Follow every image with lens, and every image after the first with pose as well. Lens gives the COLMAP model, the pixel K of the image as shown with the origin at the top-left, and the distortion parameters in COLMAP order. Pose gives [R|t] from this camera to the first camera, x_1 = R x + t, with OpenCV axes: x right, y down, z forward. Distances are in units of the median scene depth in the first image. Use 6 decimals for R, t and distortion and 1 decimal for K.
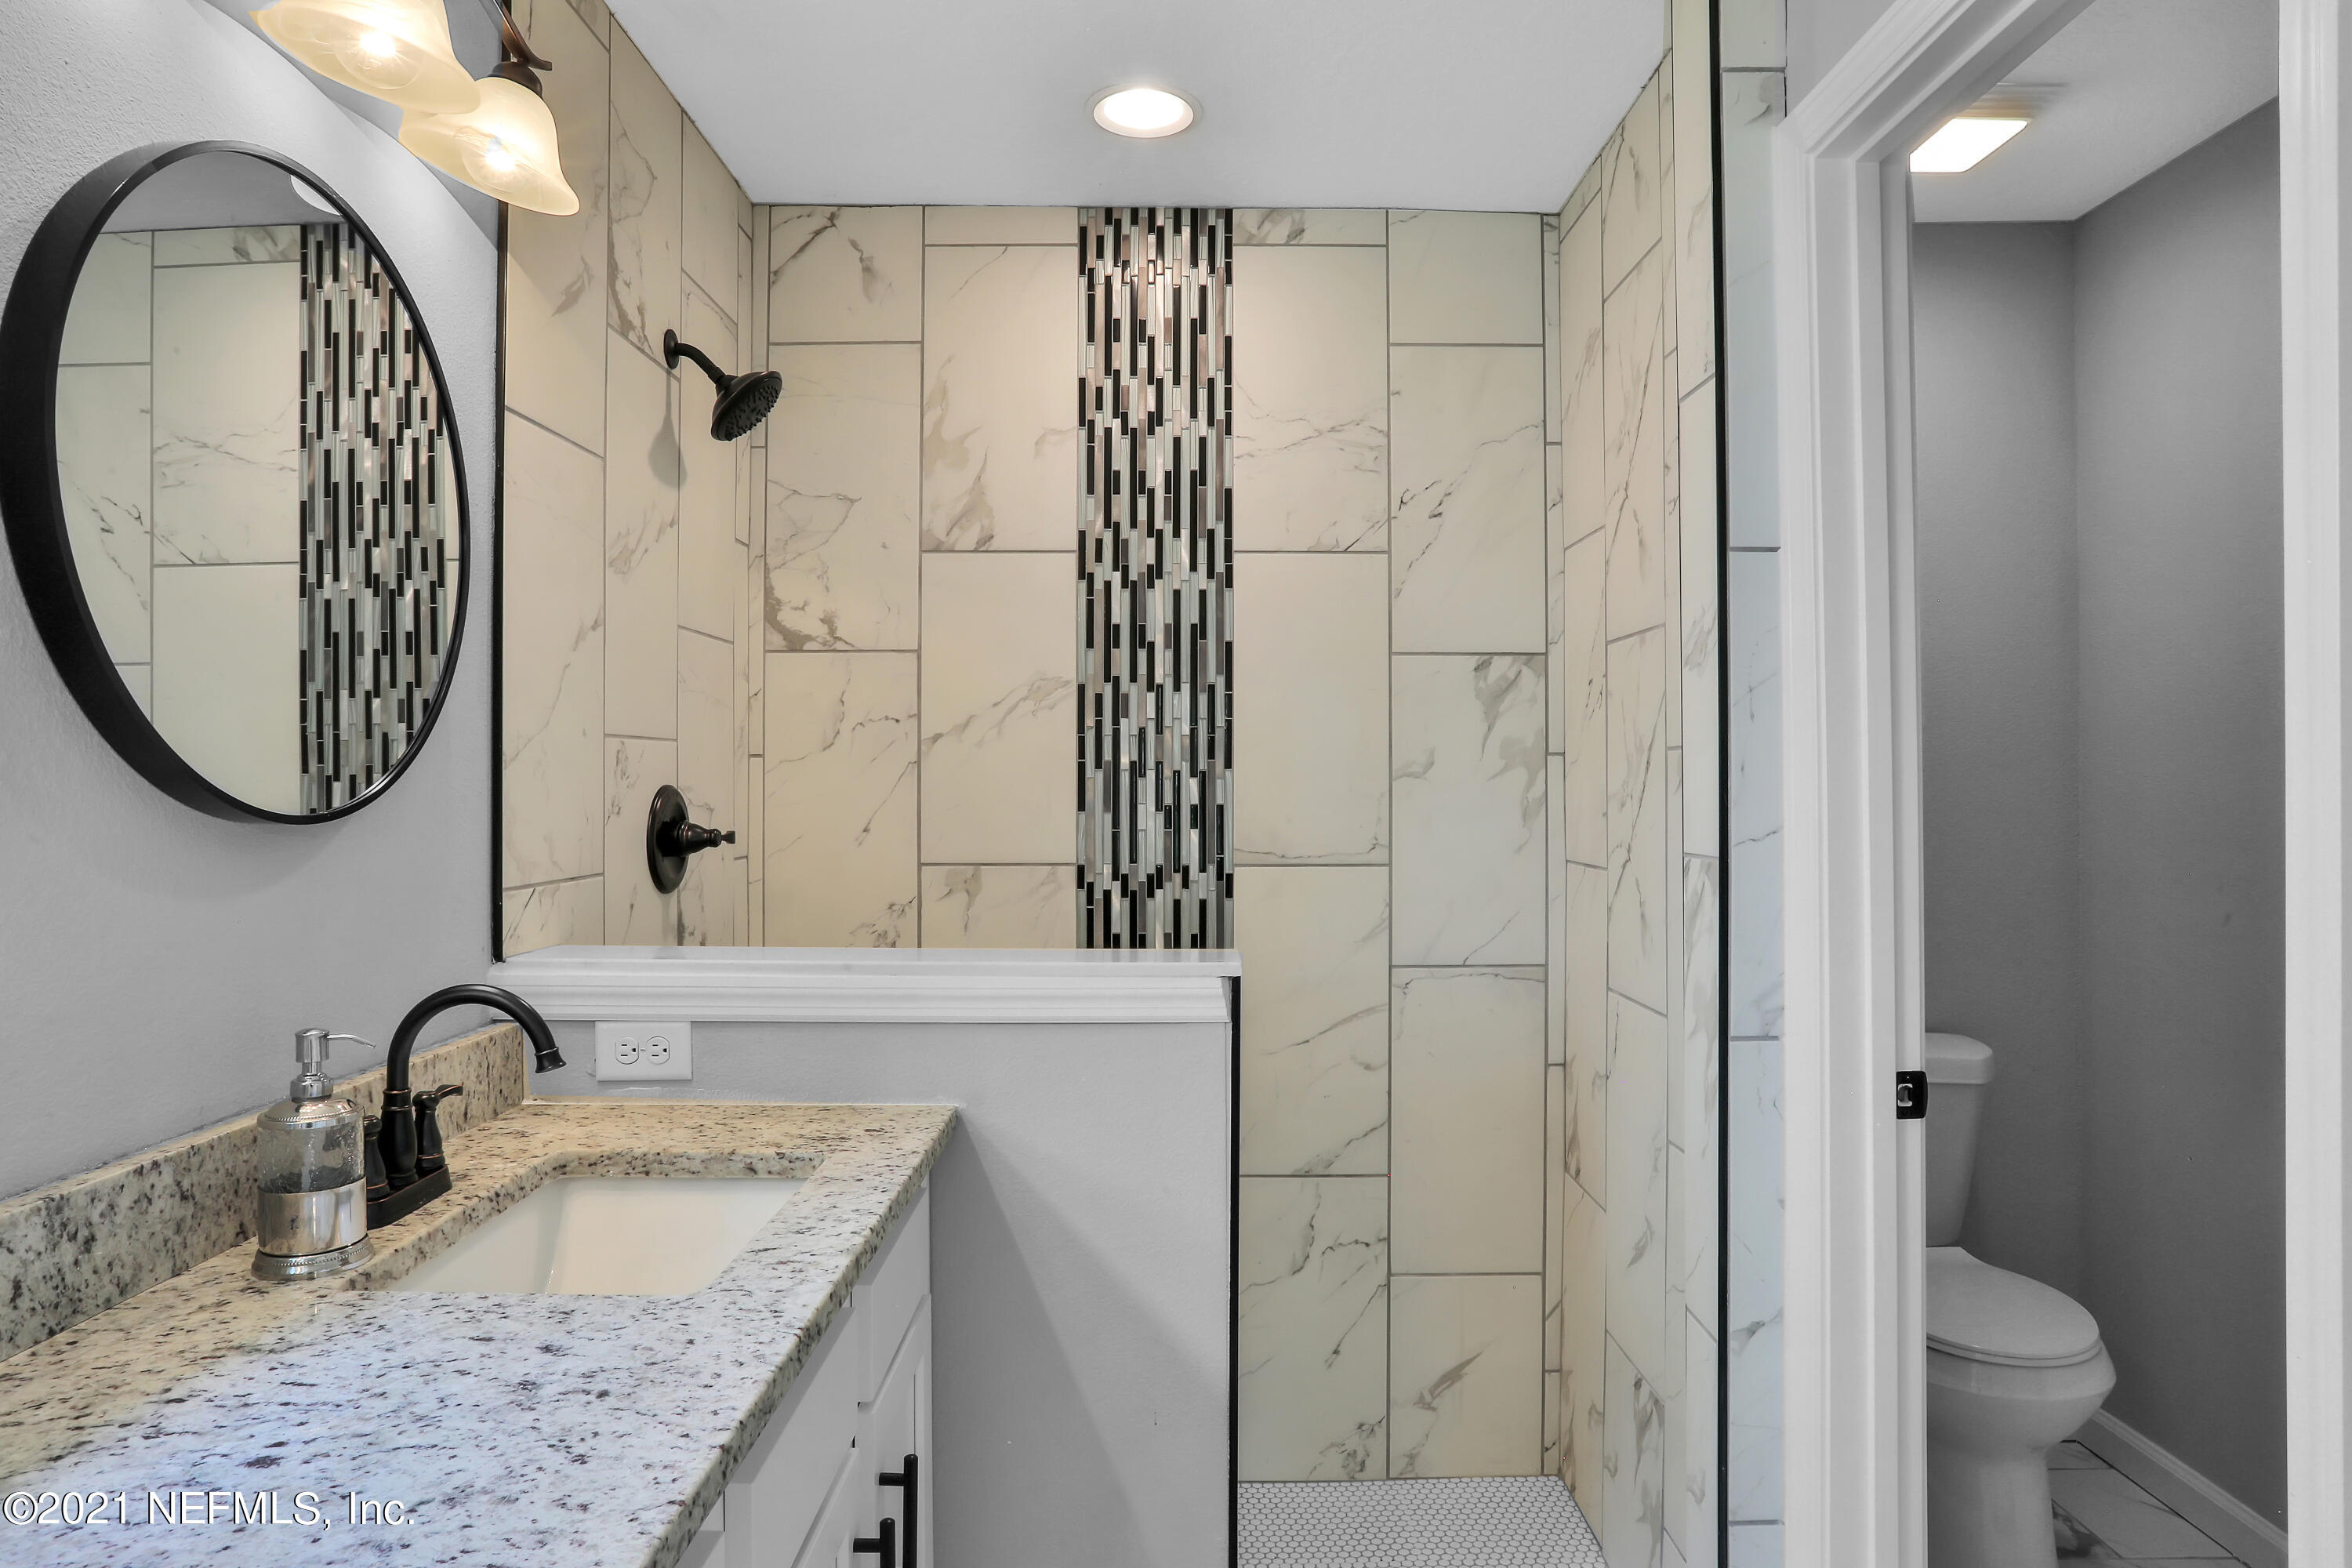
lens RADIAL K [[1381.0, 0, 1177.0], [0, 1381.0, 771.8], [0, 0, 1]] dist [-0.088479, 0.084999]
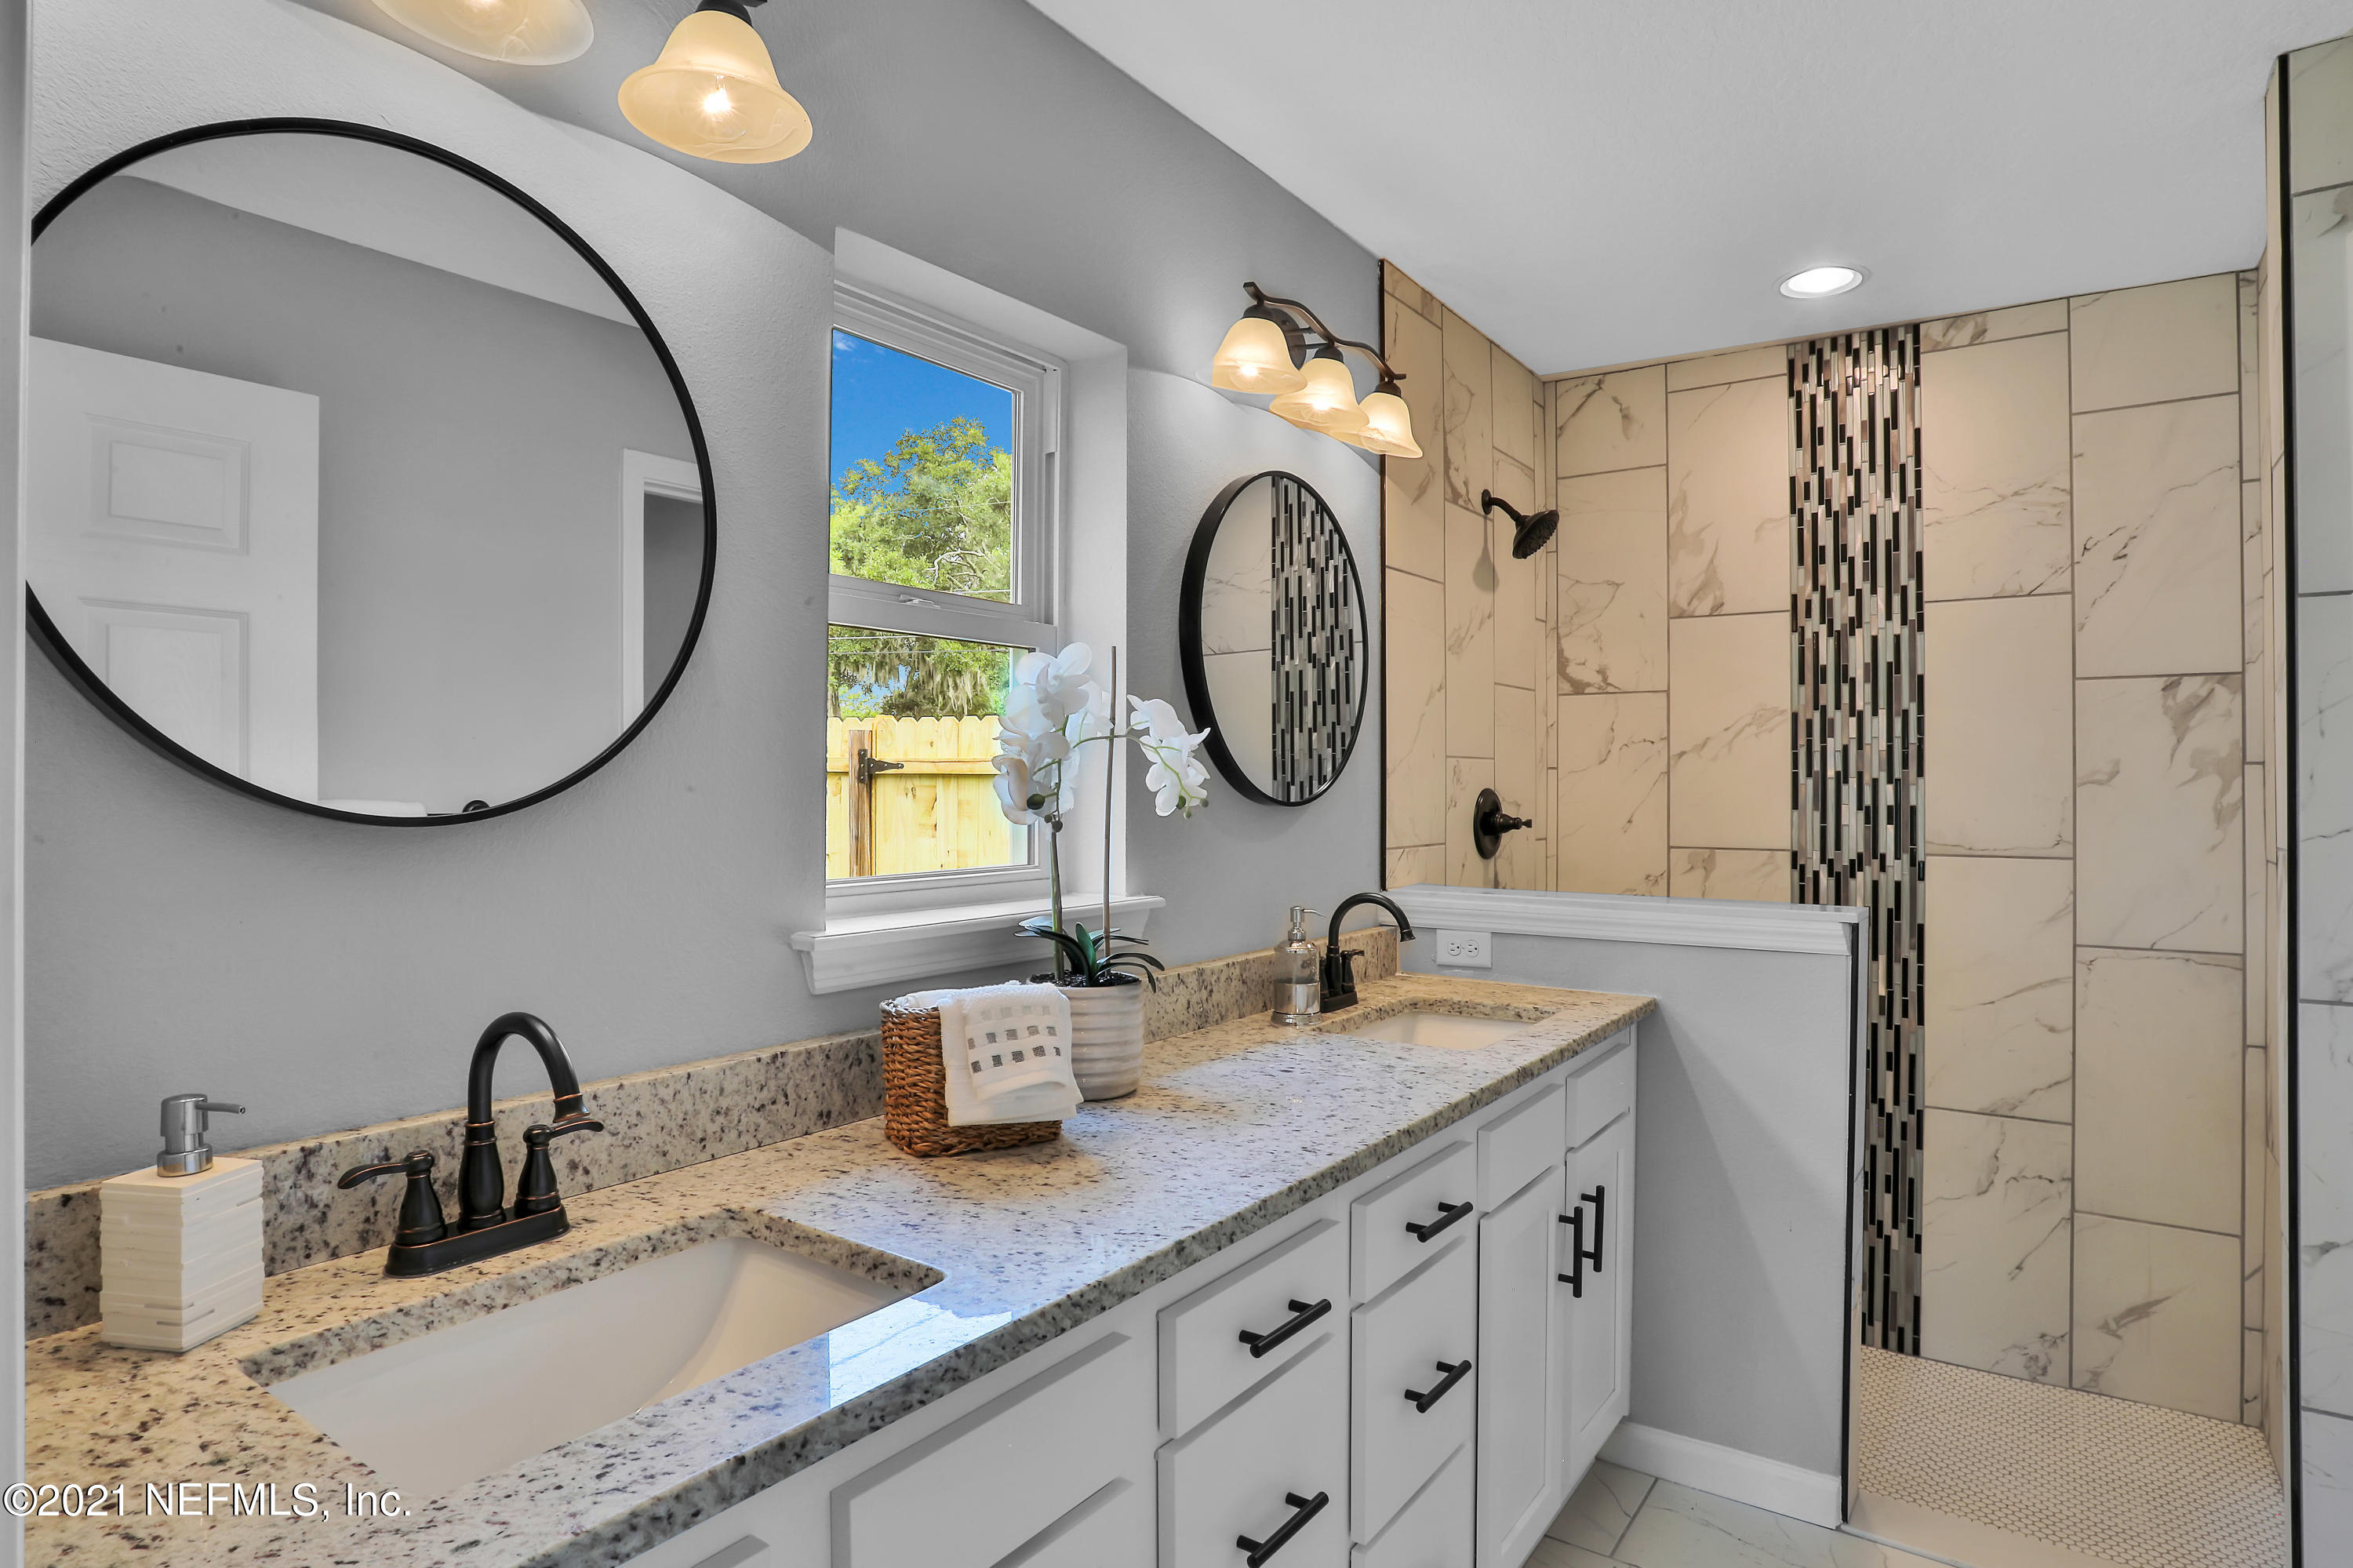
lens RADIAL K [[1267.7, 0, 1171.4], [0, 1267.7, 772.1], [0, 0, 1]] dist [-0.081055, 0.036400]
pose [[0.804924, -0.003118, -0.593369, 0.154440], [0.000388, 0.999989, -0.004729, -0.001602], [0.593377, 0.003576, 0.804917, -0.297377]]
